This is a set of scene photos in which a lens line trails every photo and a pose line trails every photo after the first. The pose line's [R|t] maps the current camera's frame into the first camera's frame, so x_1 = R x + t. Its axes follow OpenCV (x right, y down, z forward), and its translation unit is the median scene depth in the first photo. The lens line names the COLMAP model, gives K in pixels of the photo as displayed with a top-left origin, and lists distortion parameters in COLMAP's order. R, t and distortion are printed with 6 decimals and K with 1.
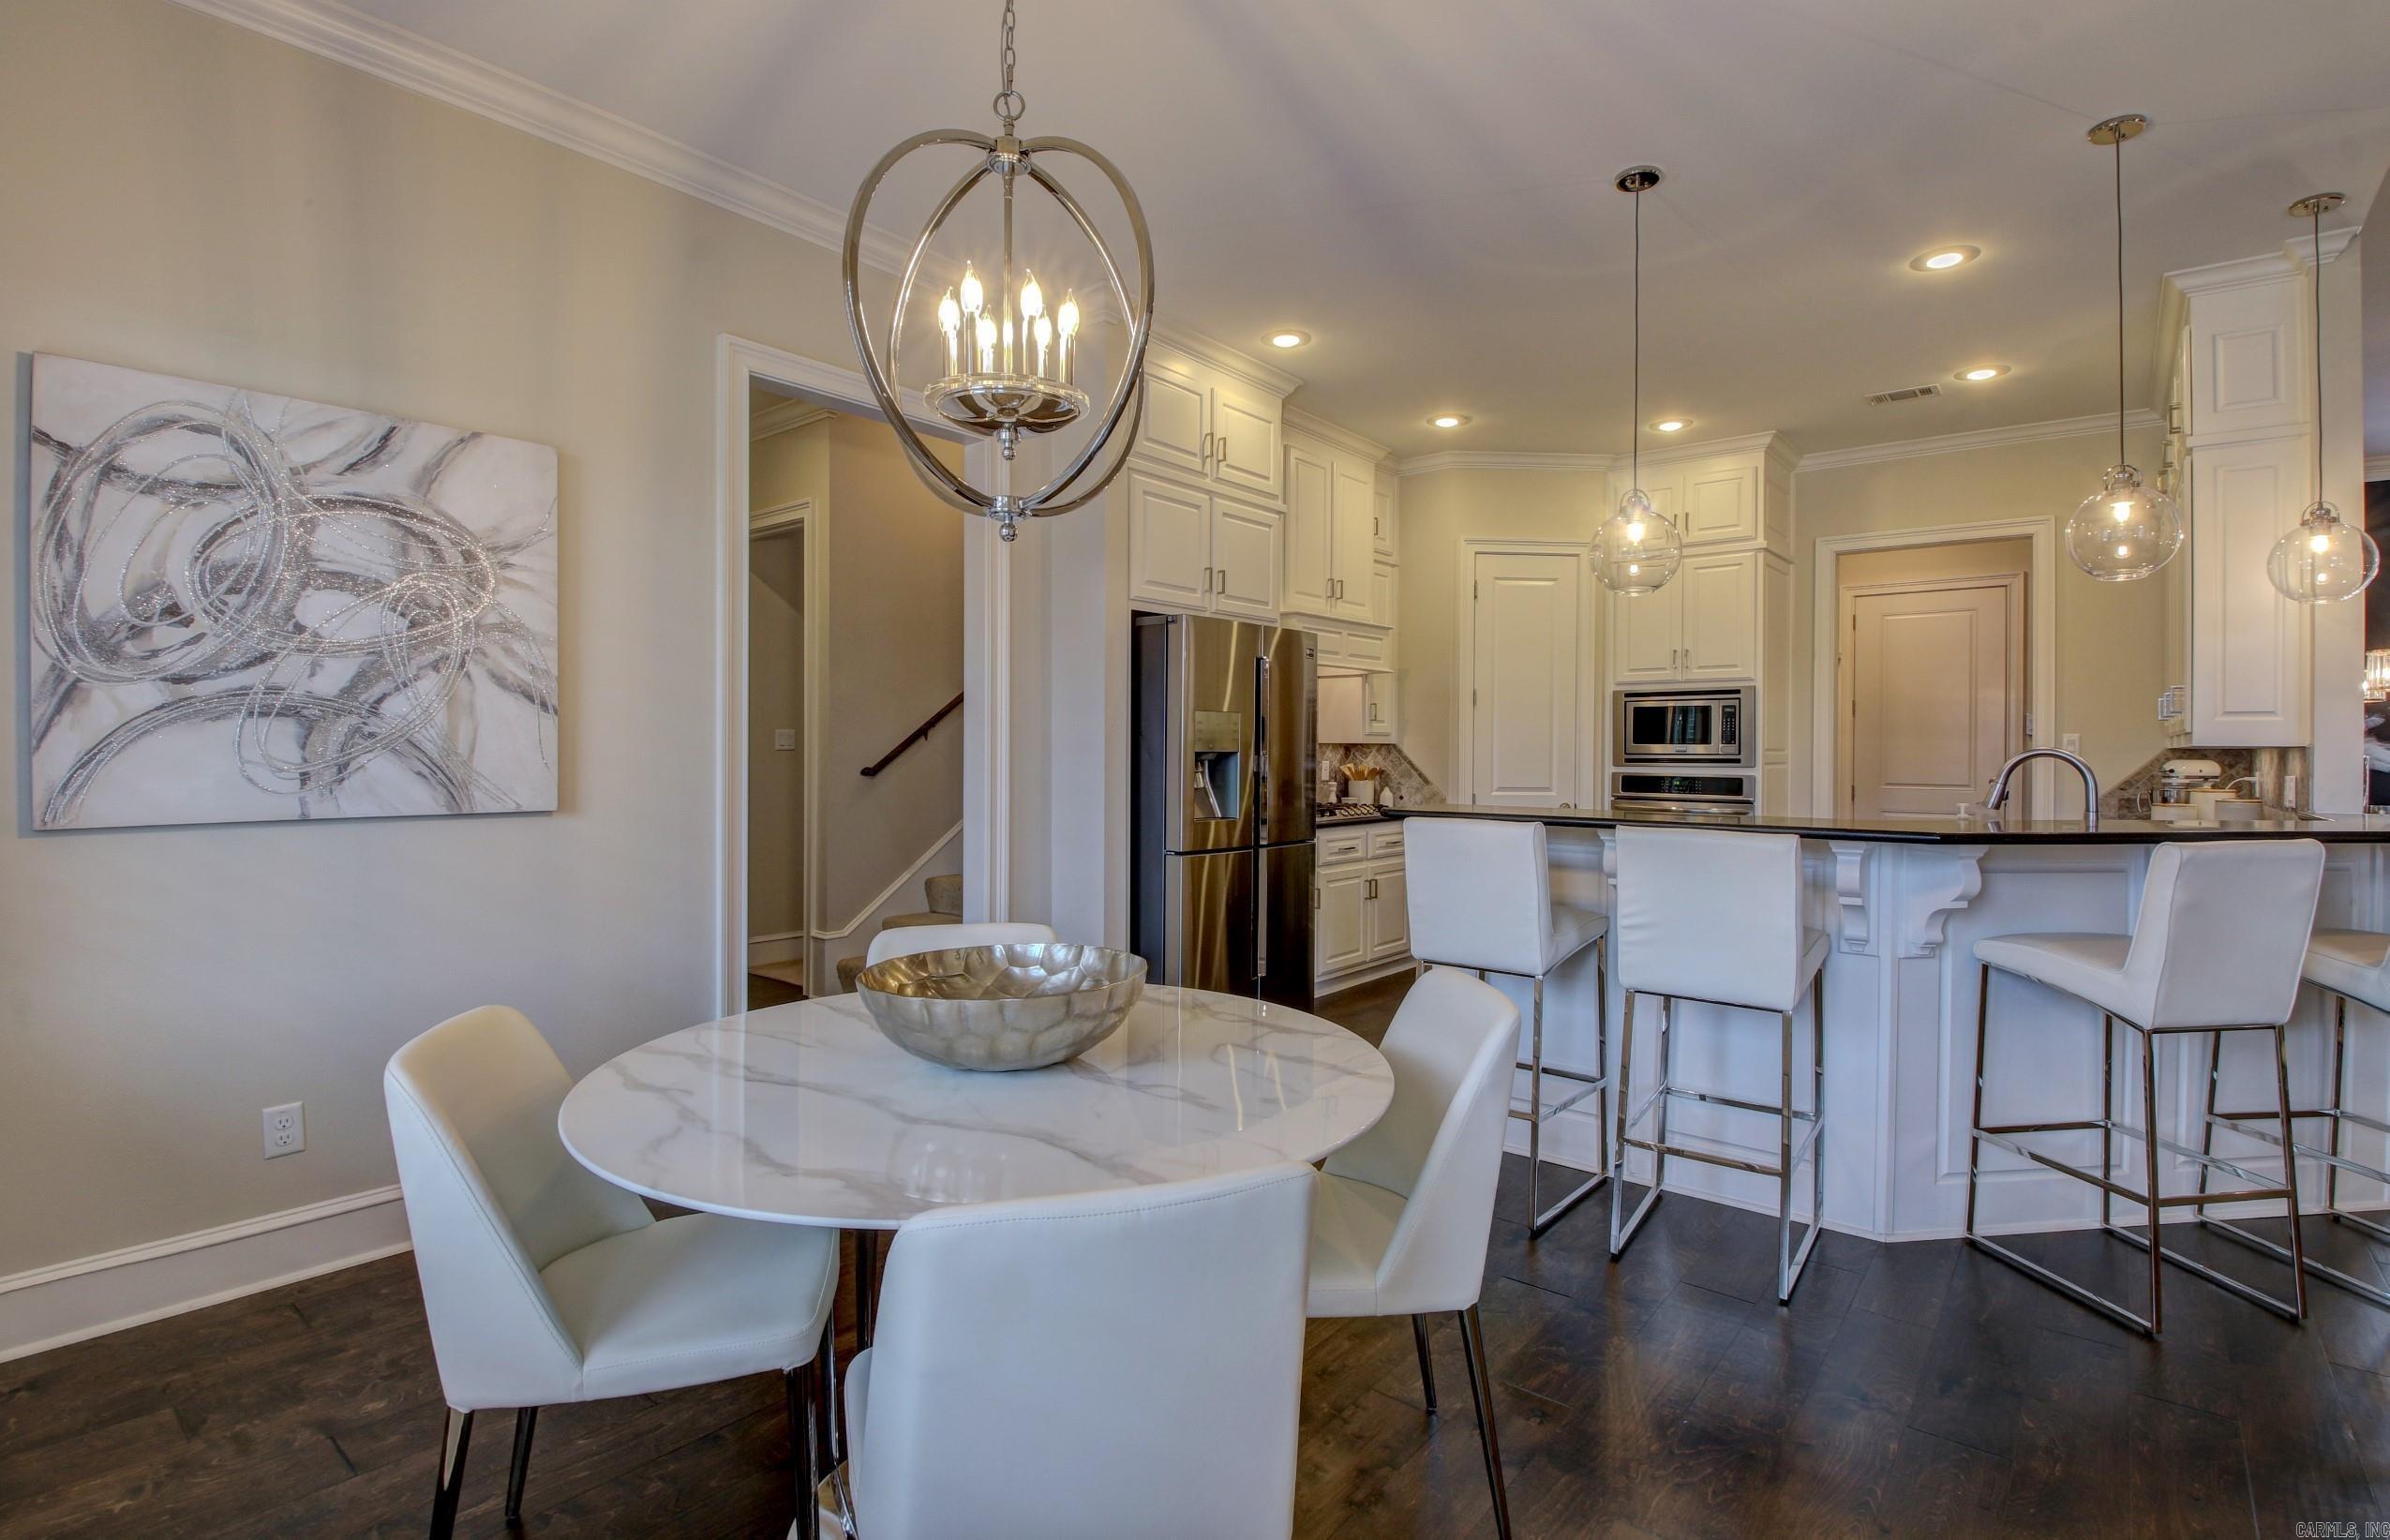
lens RADIAL K [[1110.4, 0, 1198.1], [0, 1110.4, 754.7], [0, 0, 1]] dist [0.019373, -0.030230]
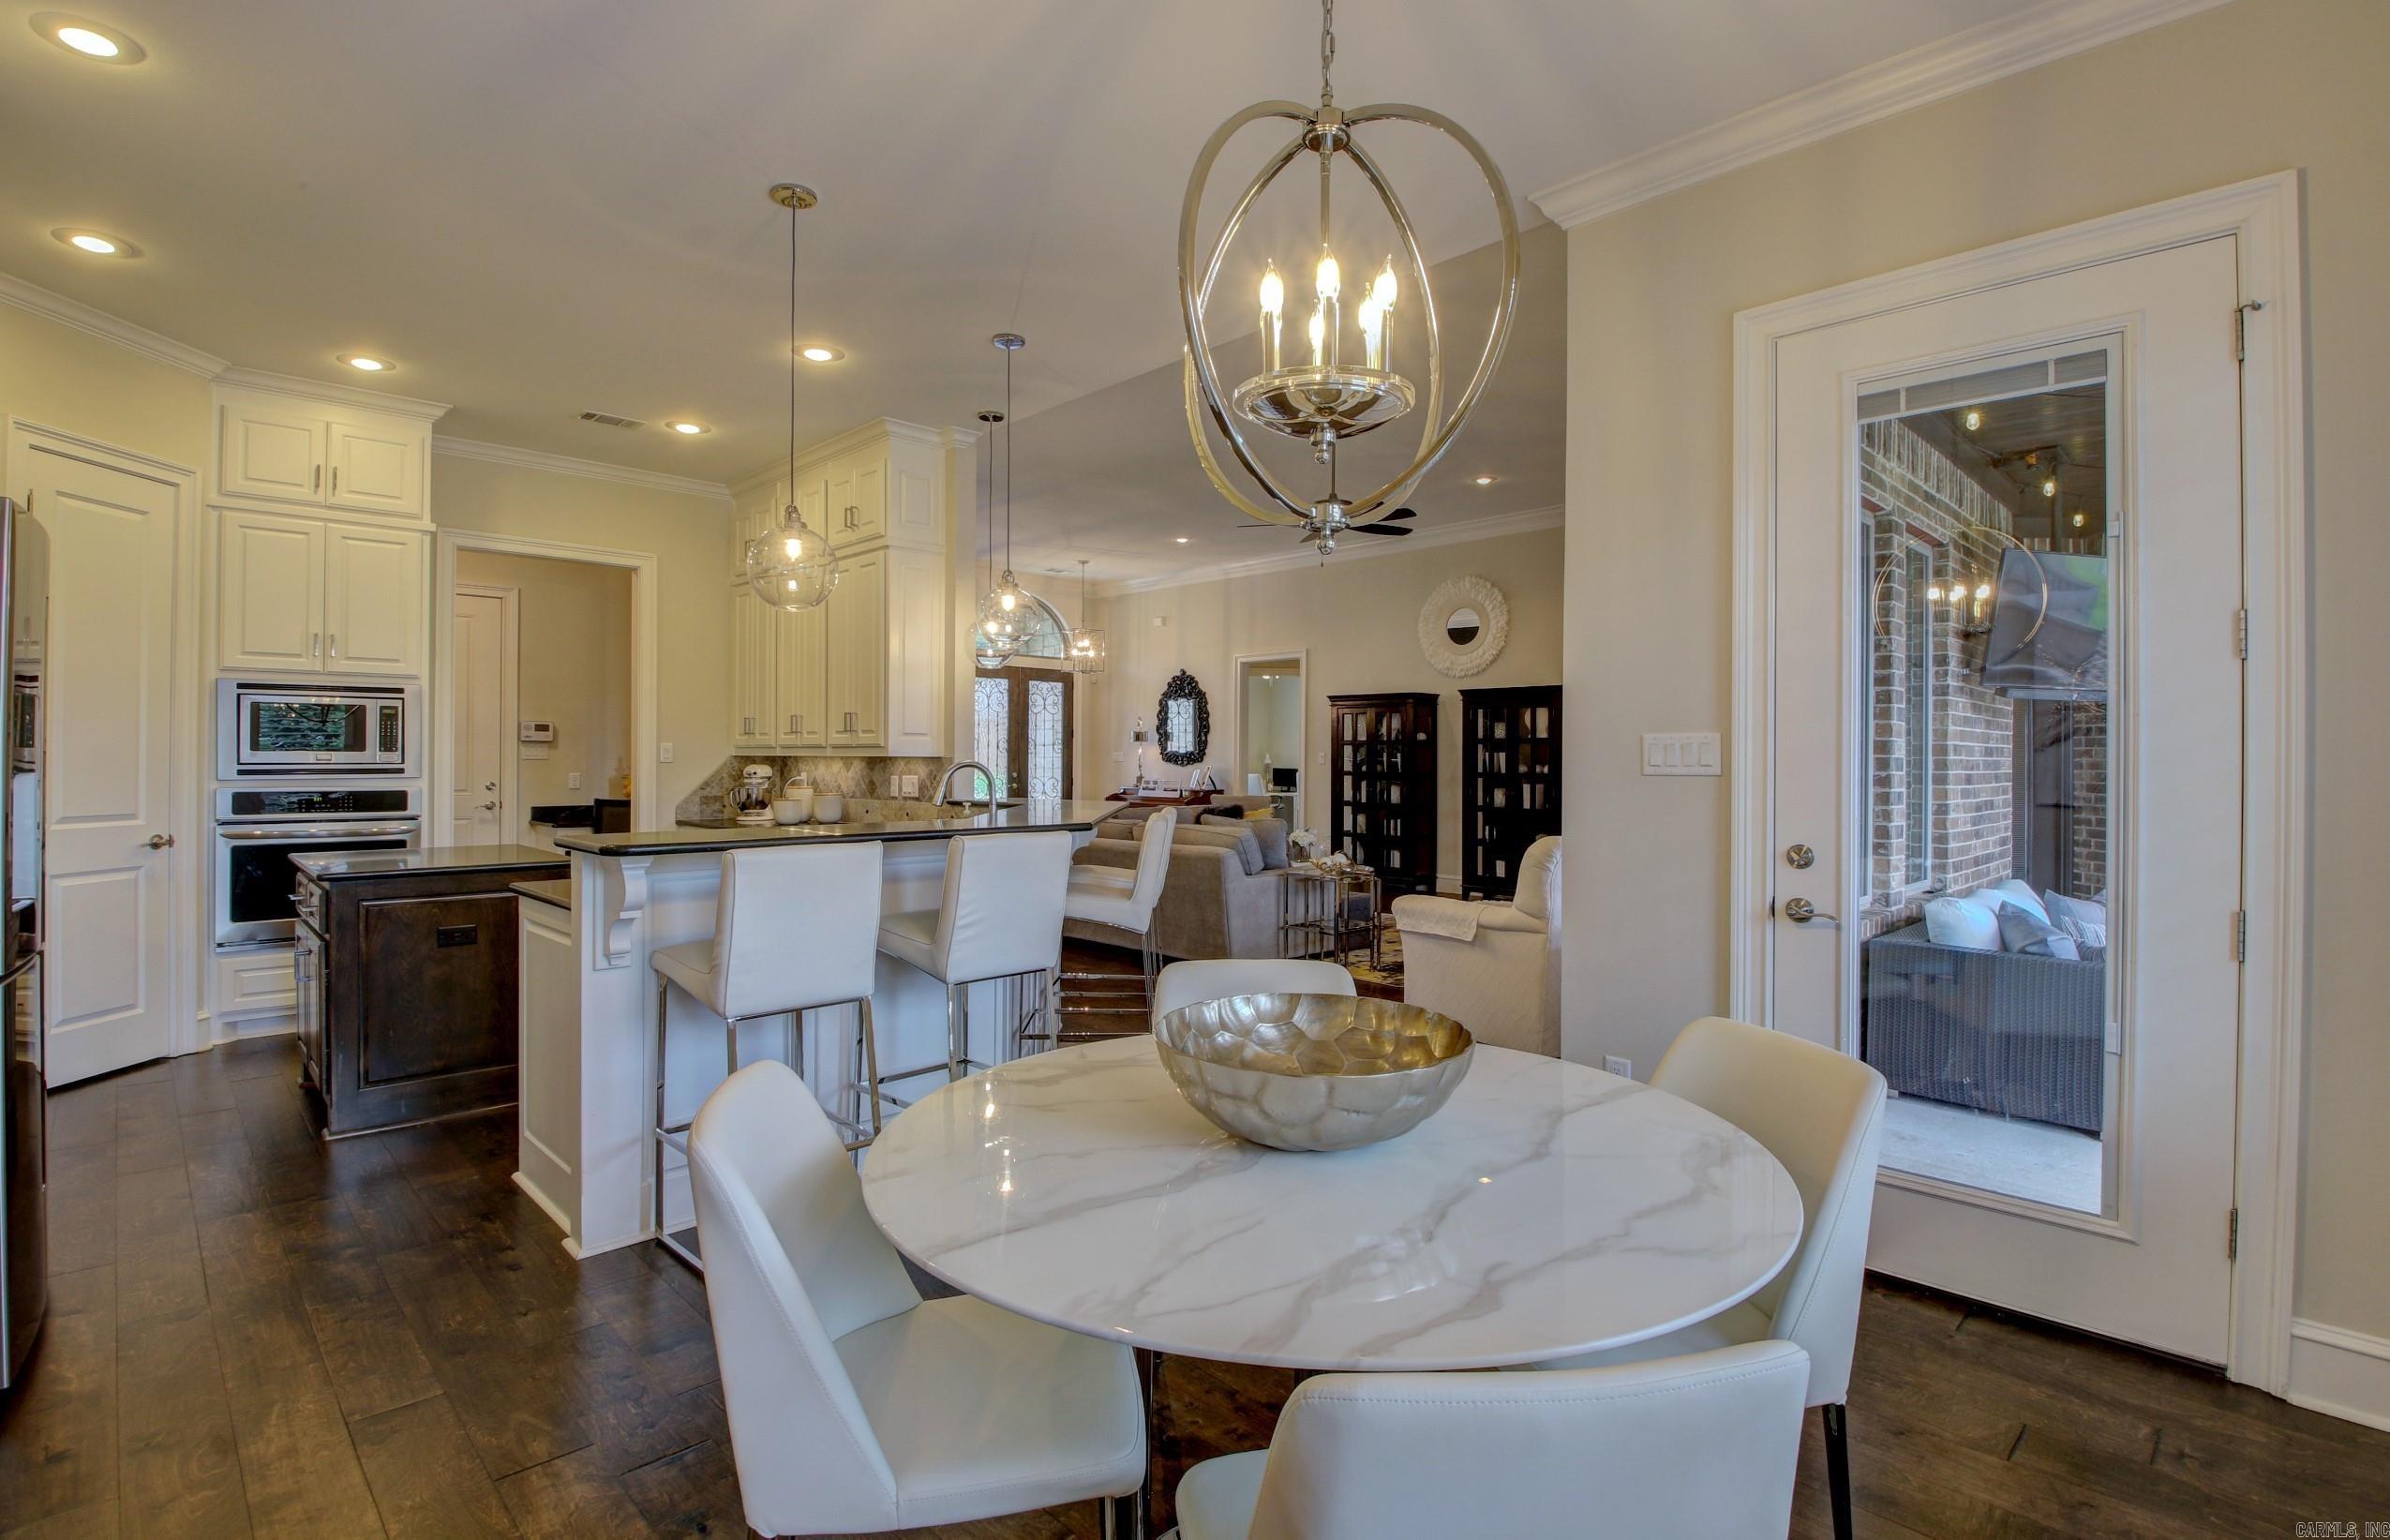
lens RADIAL K [[1129.5, 0, 1199.4], [0, 1129.5, 751.2], [0, 0, 1]] dist [0.015265, -0.031122]
pose [[0.100882, 0.000420, 0.994898, -0.322956], [0.000024, 1.000000, -0.000425, -0.009396], [-0.994898, 0.000066, 0.100882, 0.296878]]
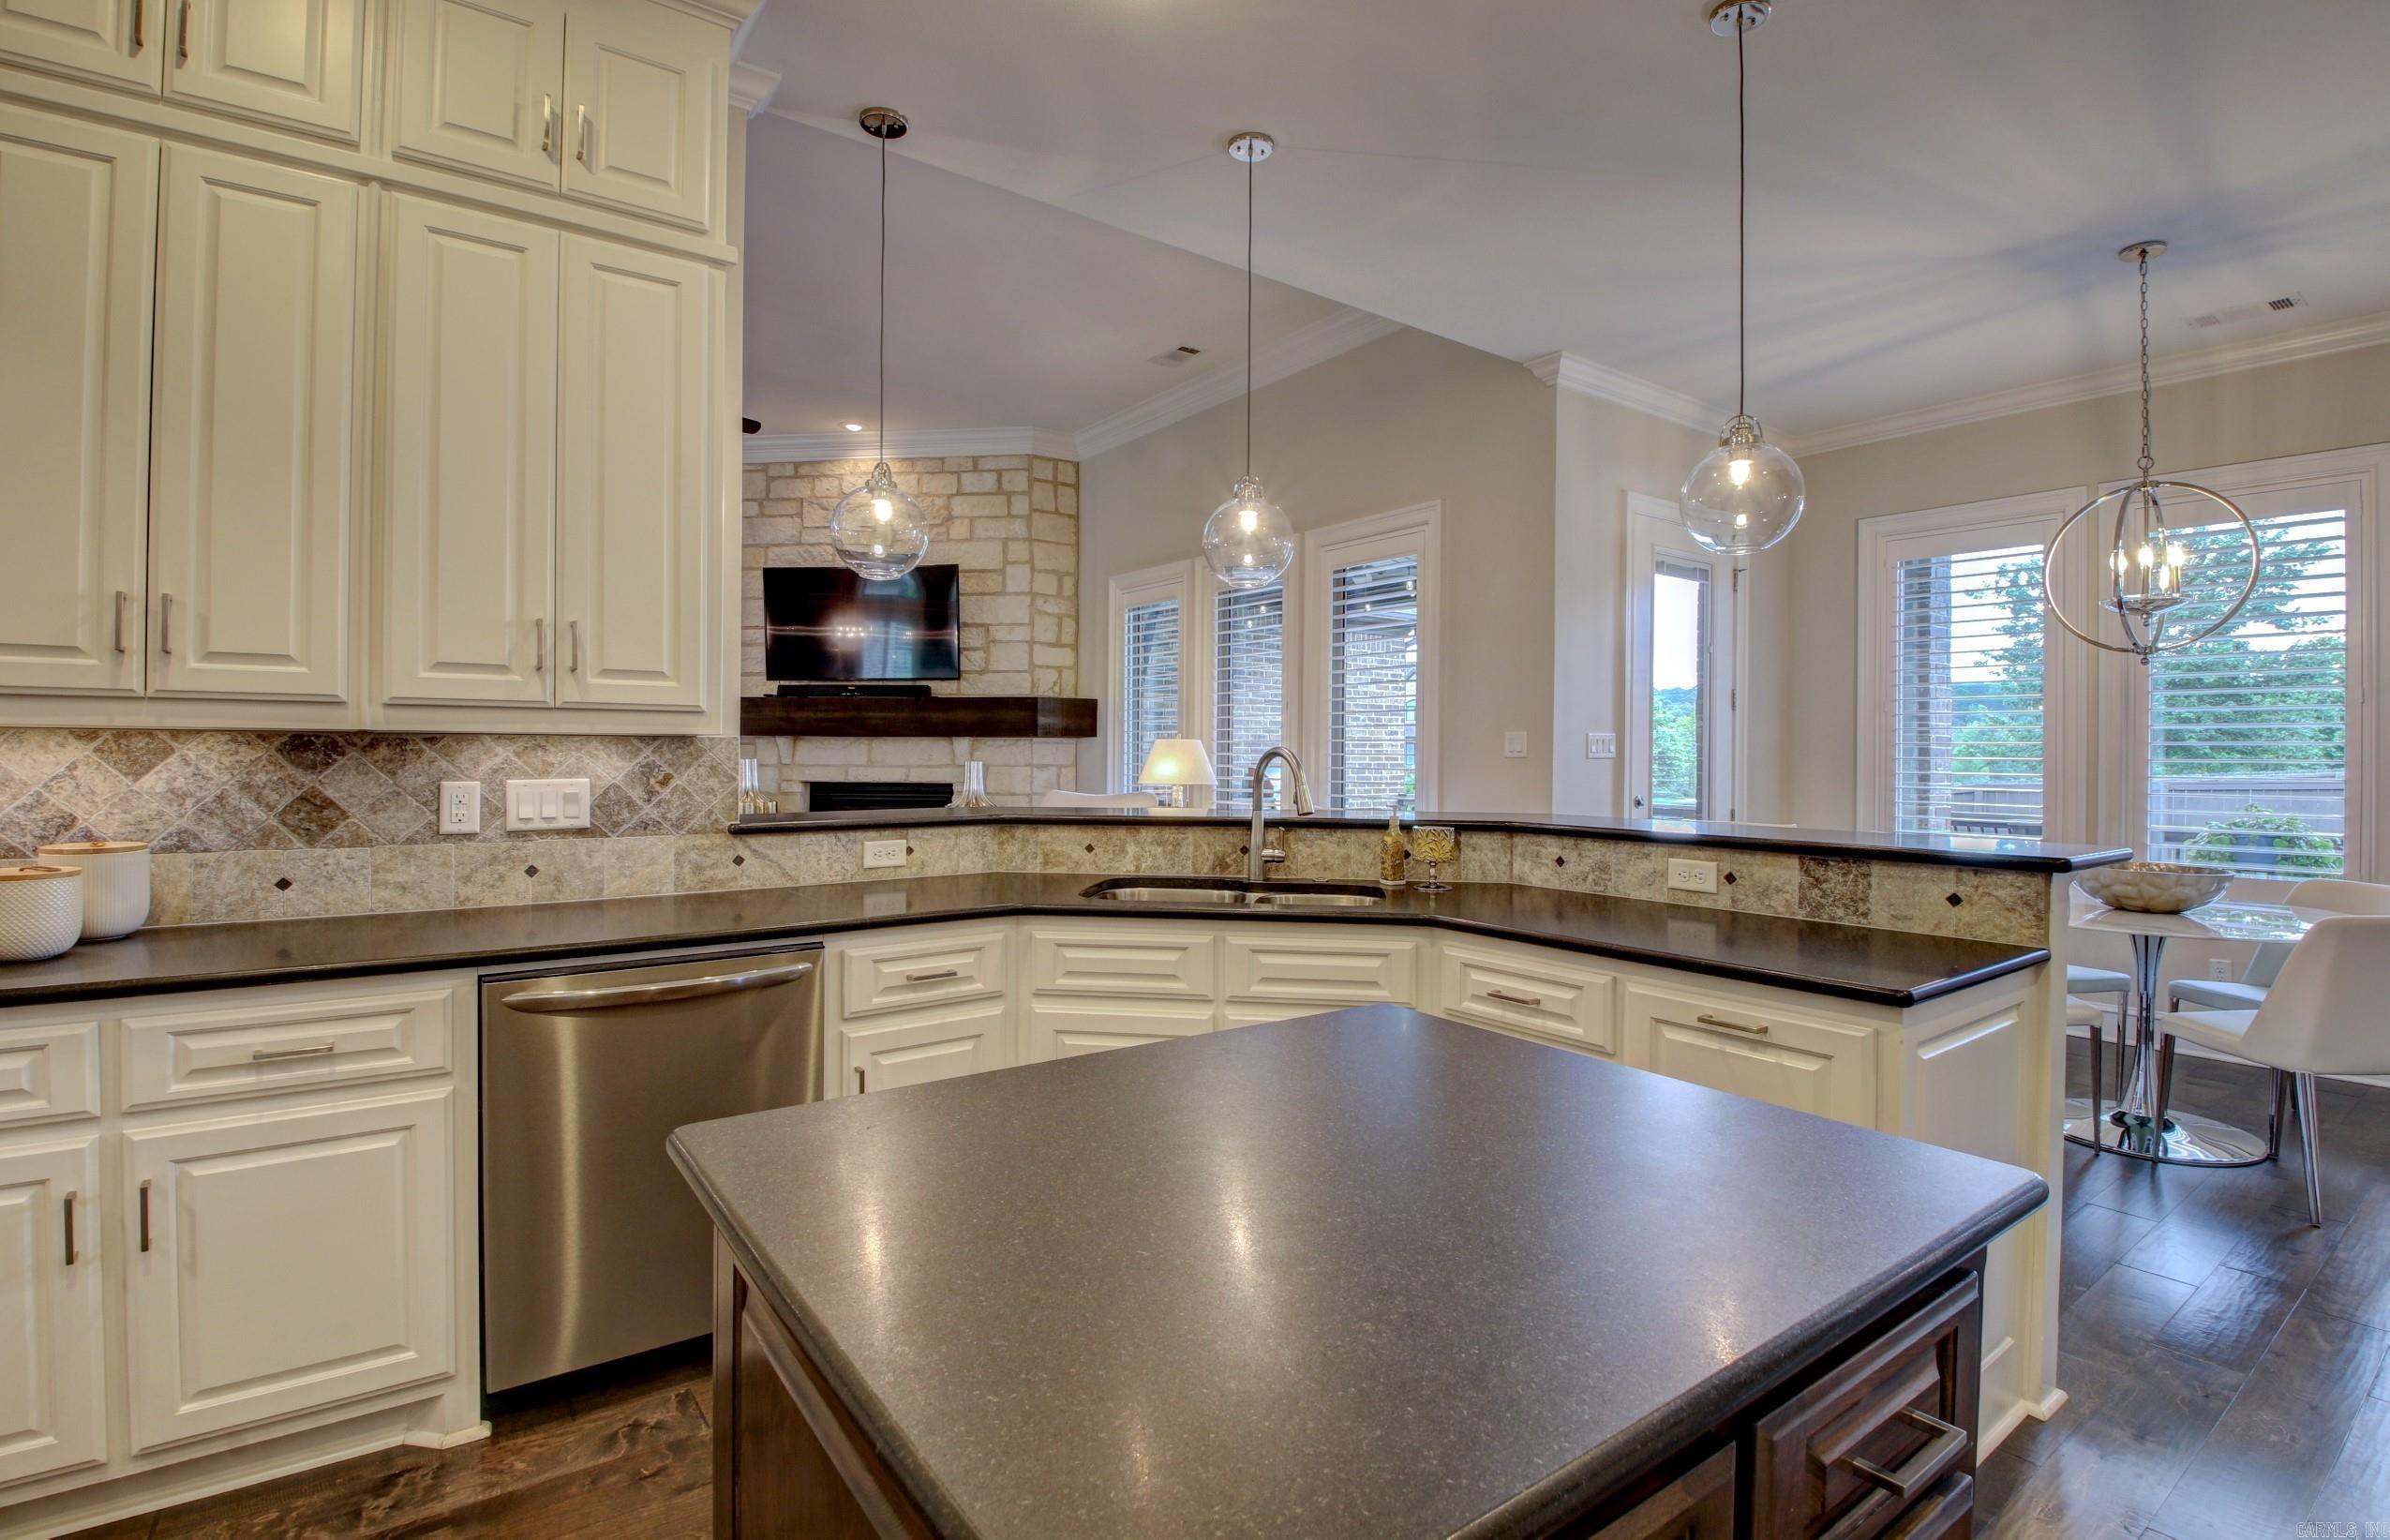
lens RADIAL K [[1110.4, 0, 1198.1], [0, 1110.4, 754.7], [0, 0, 1]] dist [0.019373, -0.030230]
pose [[-0.972976, -0.011915, 0.230600, 0.308640], [-0.010824, 0.999923, 0.005994, -0.002601], [-0.230653, 0.003336, -0.973030, 1.006801]]
